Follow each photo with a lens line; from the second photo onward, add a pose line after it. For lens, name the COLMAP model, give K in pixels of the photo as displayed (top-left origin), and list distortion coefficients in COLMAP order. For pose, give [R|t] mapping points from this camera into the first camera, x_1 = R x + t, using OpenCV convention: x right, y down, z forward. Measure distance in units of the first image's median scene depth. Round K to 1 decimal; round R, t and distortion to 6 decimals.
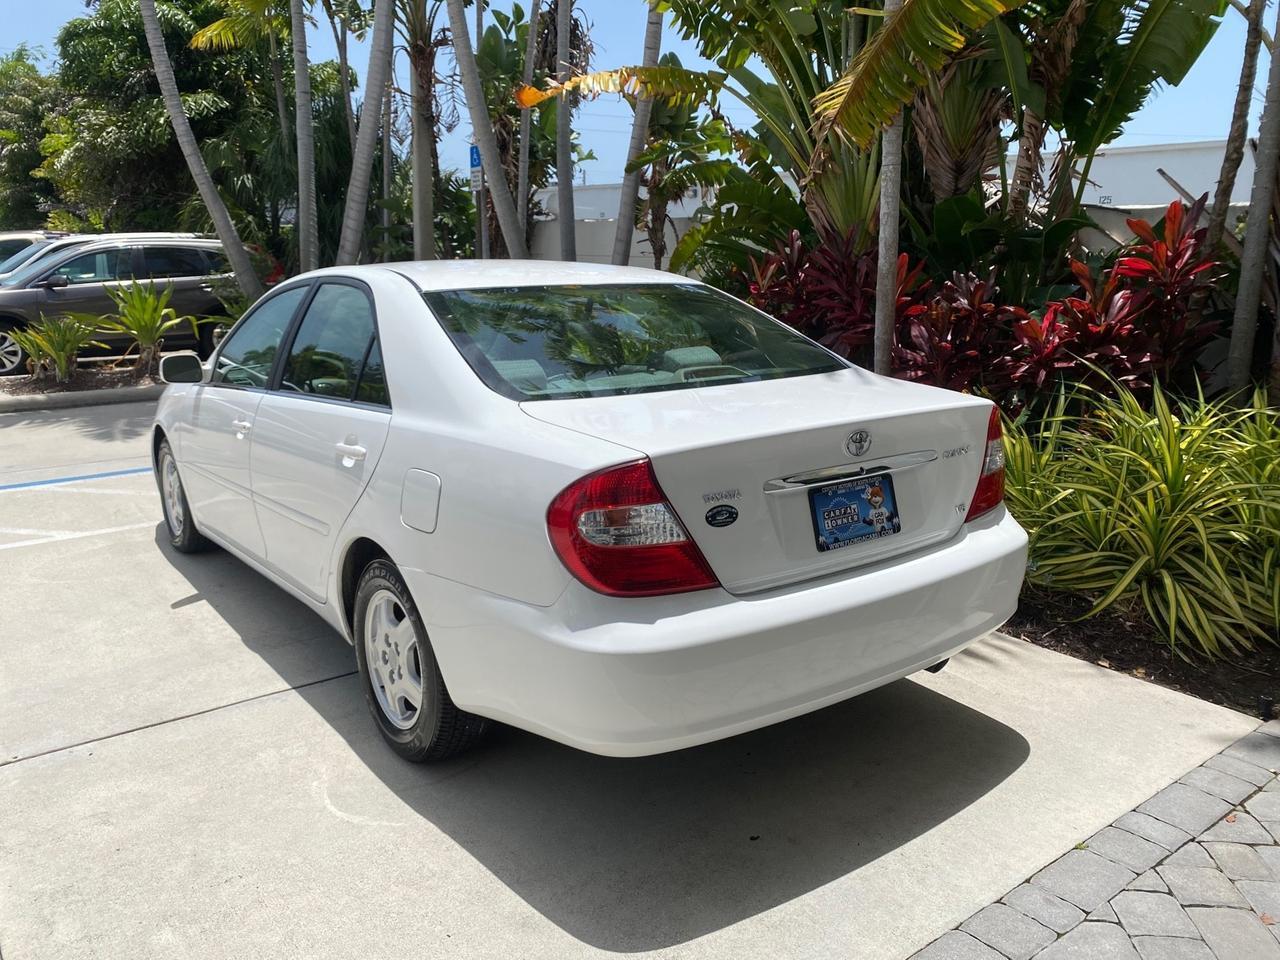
lens RADIAL K [[986.8, 0, 642.6], [0, 986.8, 476.5], [0, 0, 1]] dist [0.020573, -0.022179]
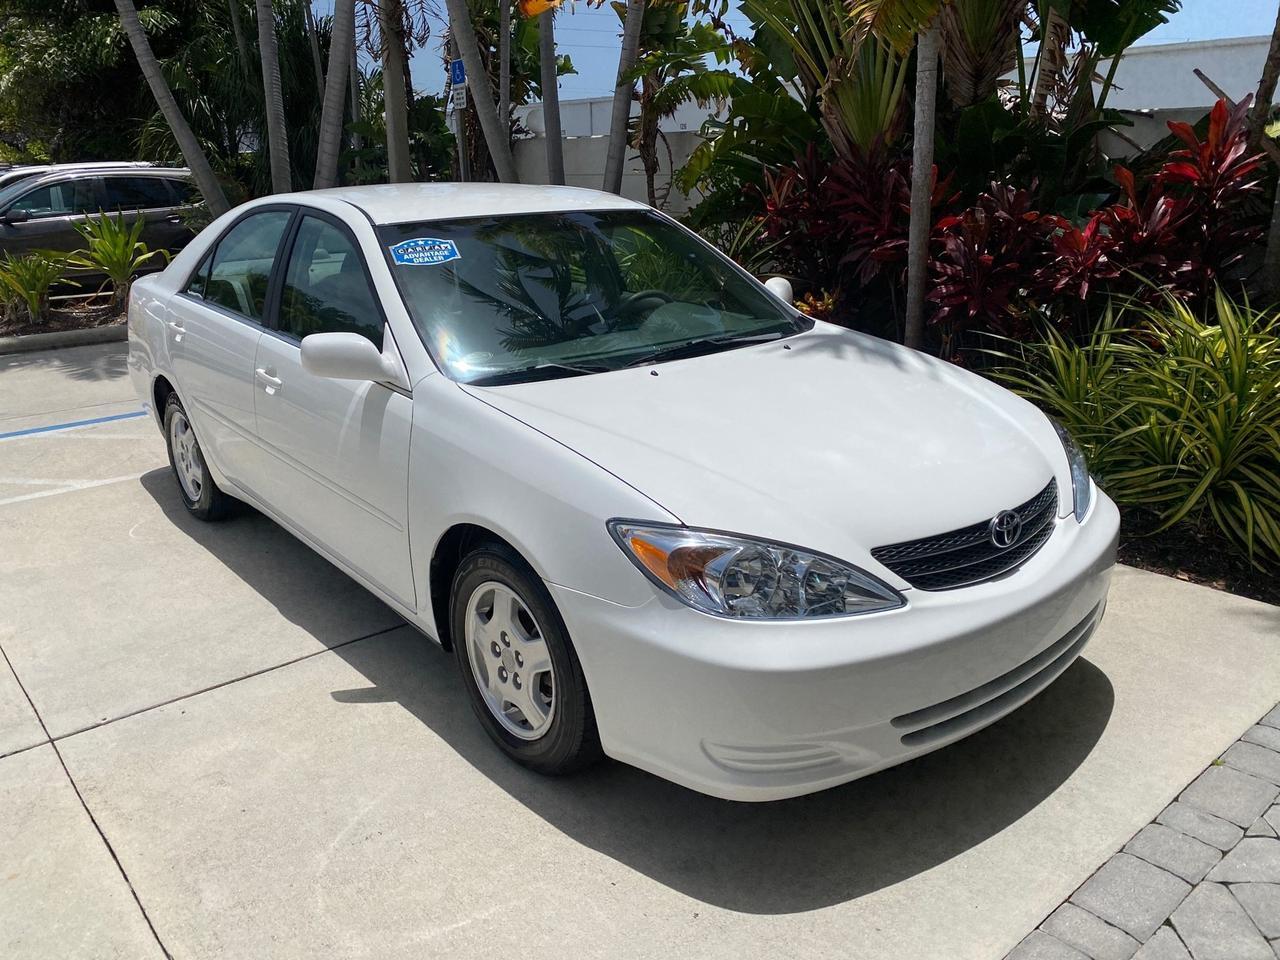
lens RADIAL K [[986.8, 0, 640.8], [0, 986.8, 477.3], [0, 0, 1]] dist [0.020573, -0.022179]
pose [[0.998727, -0.034871, 0.036440, -0.109338], [0.031963, 0.996477, 0.077537, -0.006374], [-0.039015, -0.076274, 0.996323, 0.031868]]
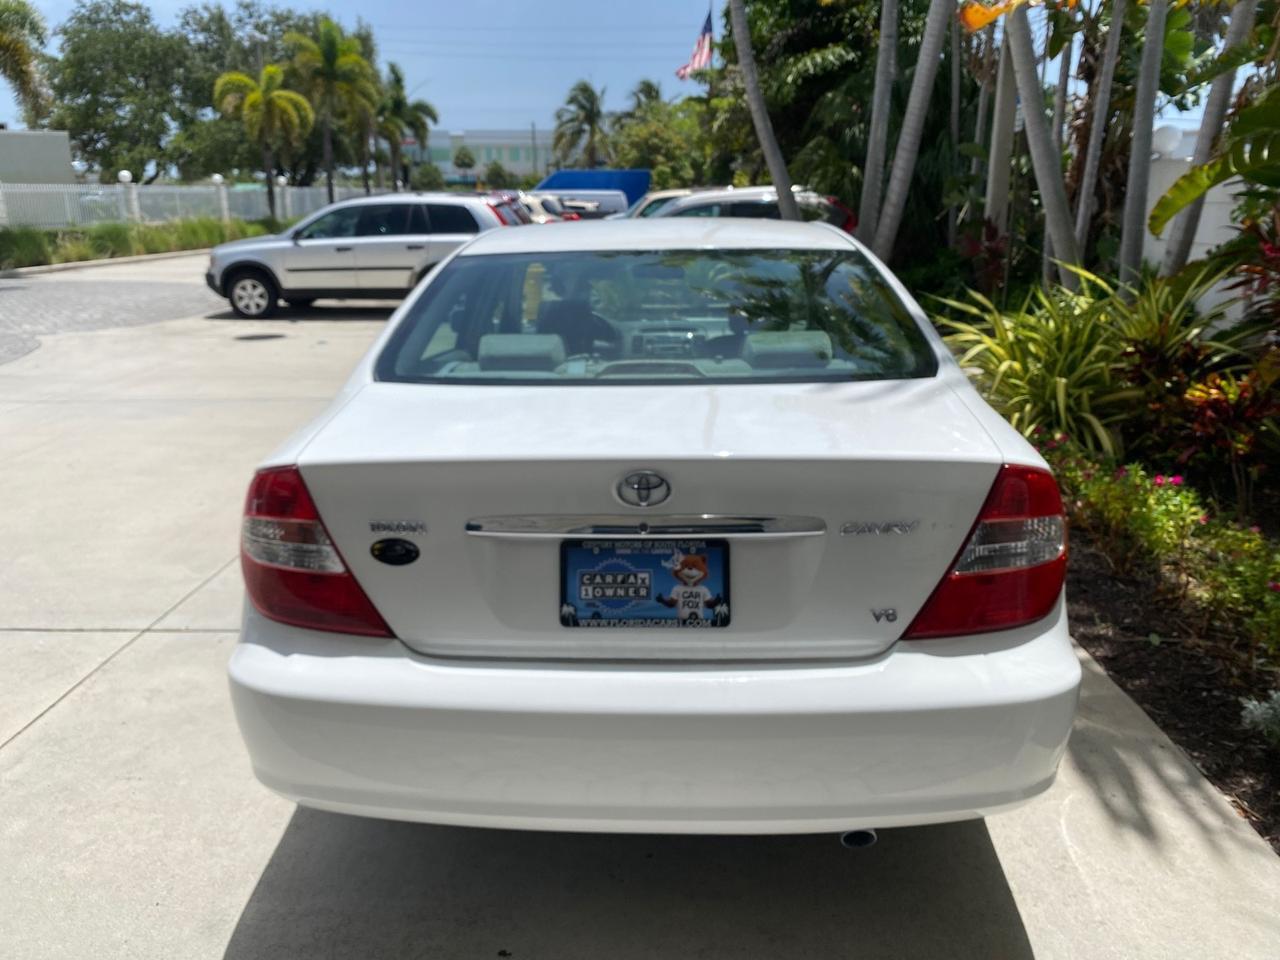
lens RADIAL K [[986.8, 0, 627.9], [0, 986.8, 471.8], [0, 0, 1]] dist [0.020573, -0.022179]
pose [[0.769183, 0.151027, -0.620925, 0.420377], [-0.121703, 0.988508, 0.089672, -0.070193], [0.627332, 0.006594, 0.778724, 0.290200]]
